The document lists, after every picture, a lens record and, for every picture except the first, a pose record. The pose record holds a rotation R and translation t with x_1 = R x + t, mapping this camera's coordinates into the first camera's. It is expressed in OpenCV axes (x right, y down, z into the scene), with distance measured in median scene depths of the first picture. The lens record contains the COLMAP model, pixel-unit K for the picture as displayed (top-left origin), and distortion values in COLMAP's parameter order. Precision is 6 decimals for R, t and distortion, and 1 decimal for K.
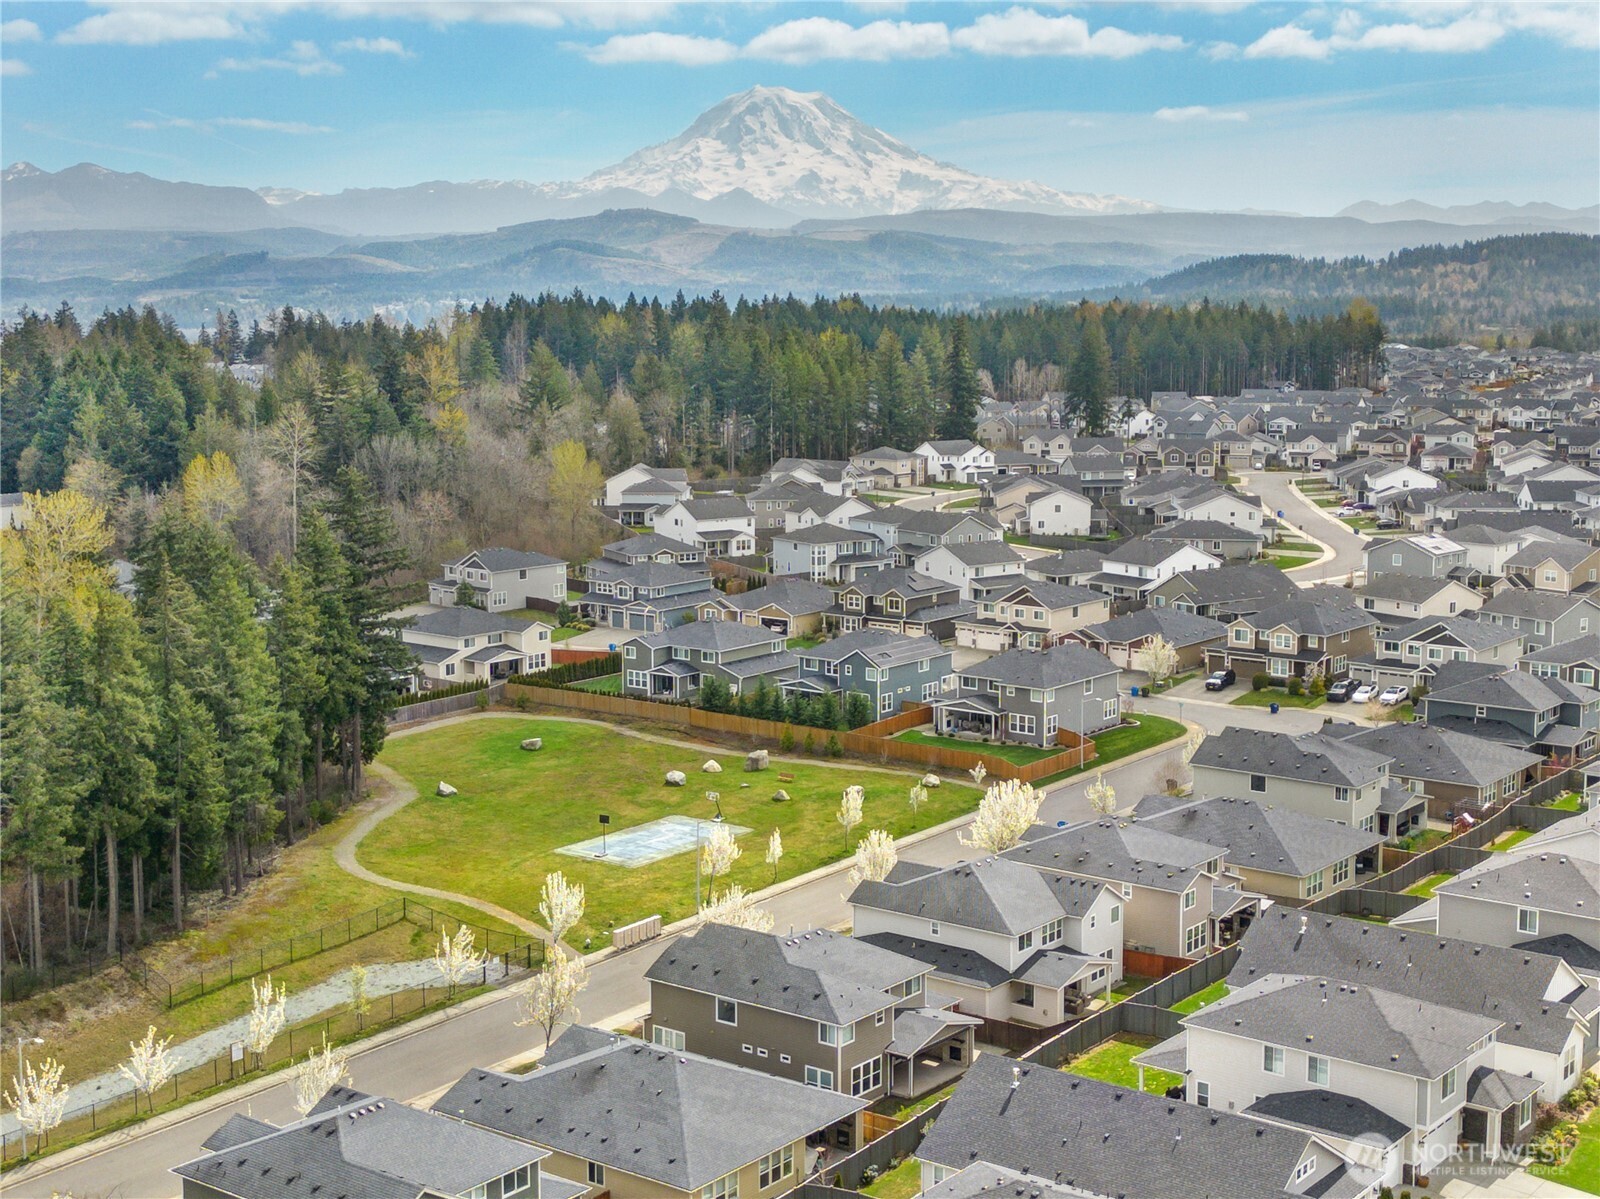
lens RADIAL K [[2243.9, 0, 800.0], [0, 2243.9, 599.5], [0, 0, 1]] dist [0.201422, -0.552133]
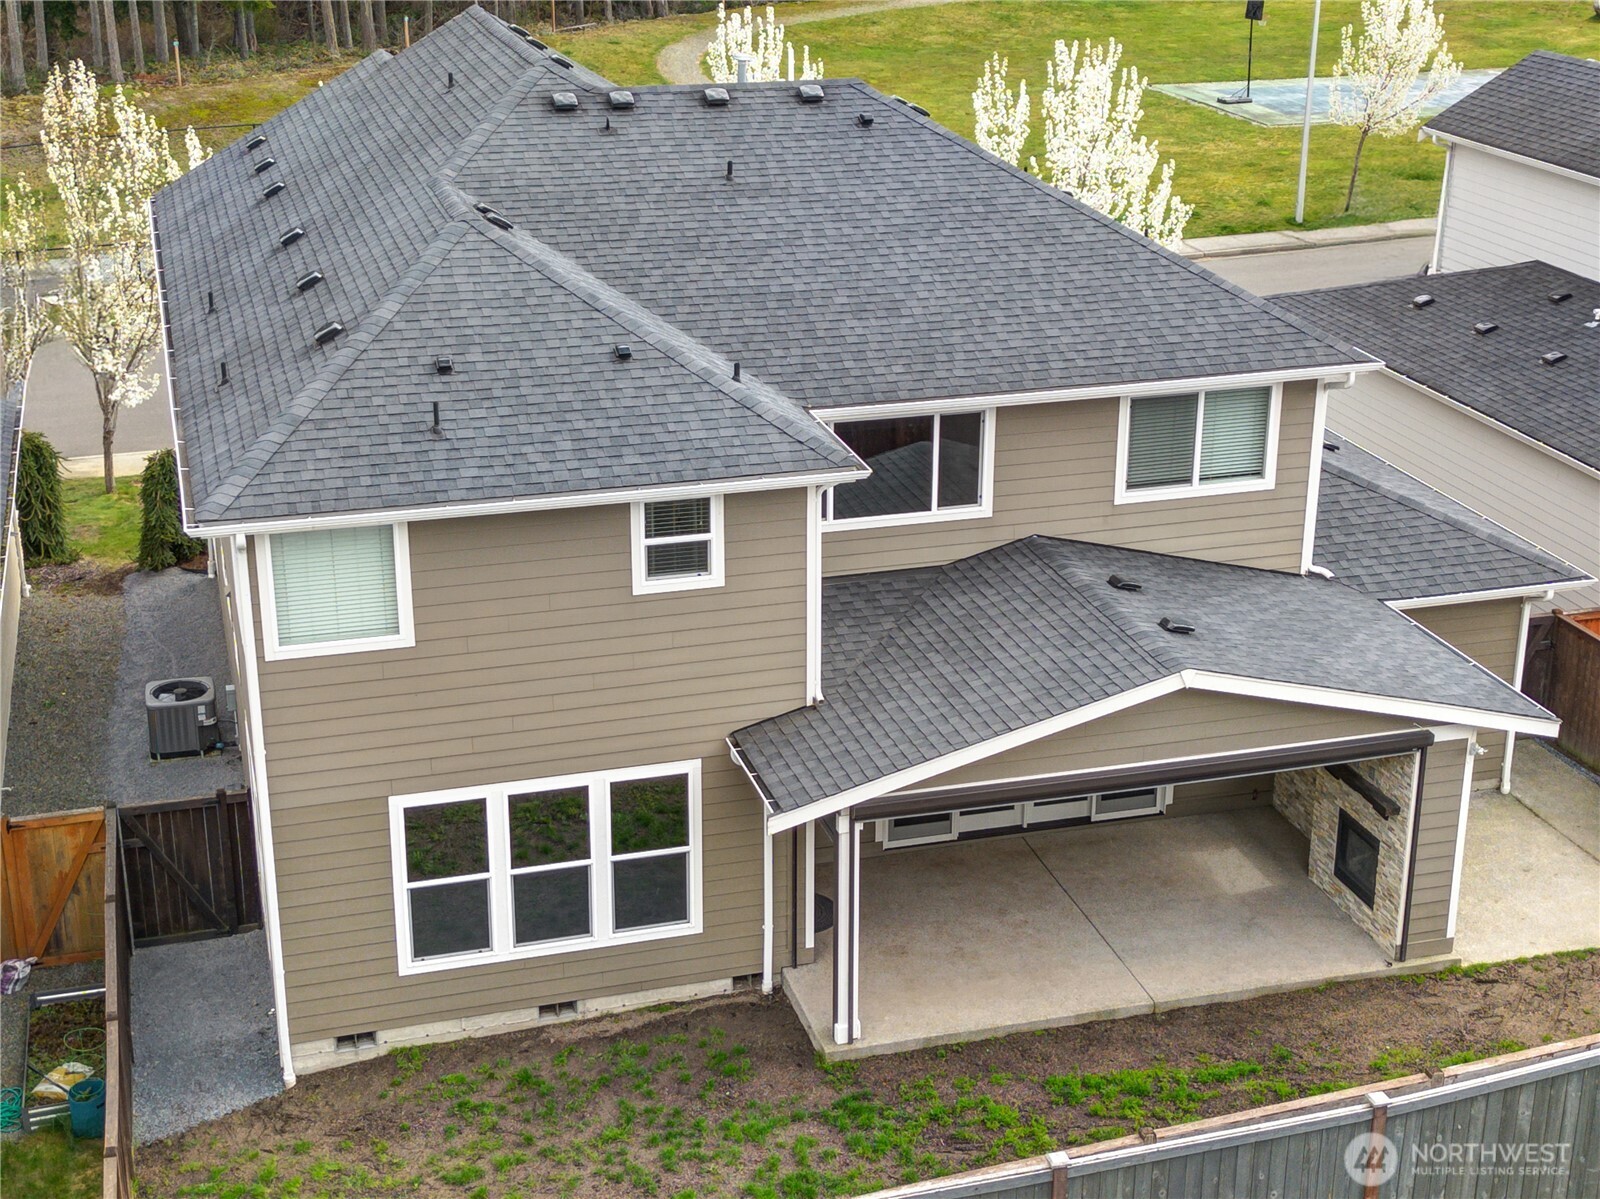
lens RADIAL K [[2243.9, 0, 800.0], [0, 2243.9, 599.5], [0, 0, 1]] dist [0.201422, -0.552133]
pose [[0.806249, 0.214330, -0.551385, 0.079546], [-0.084724, 0.964287, 0.250944, 0.089506], [0.585478, -0.155608, 0.795614, 0.530885]]
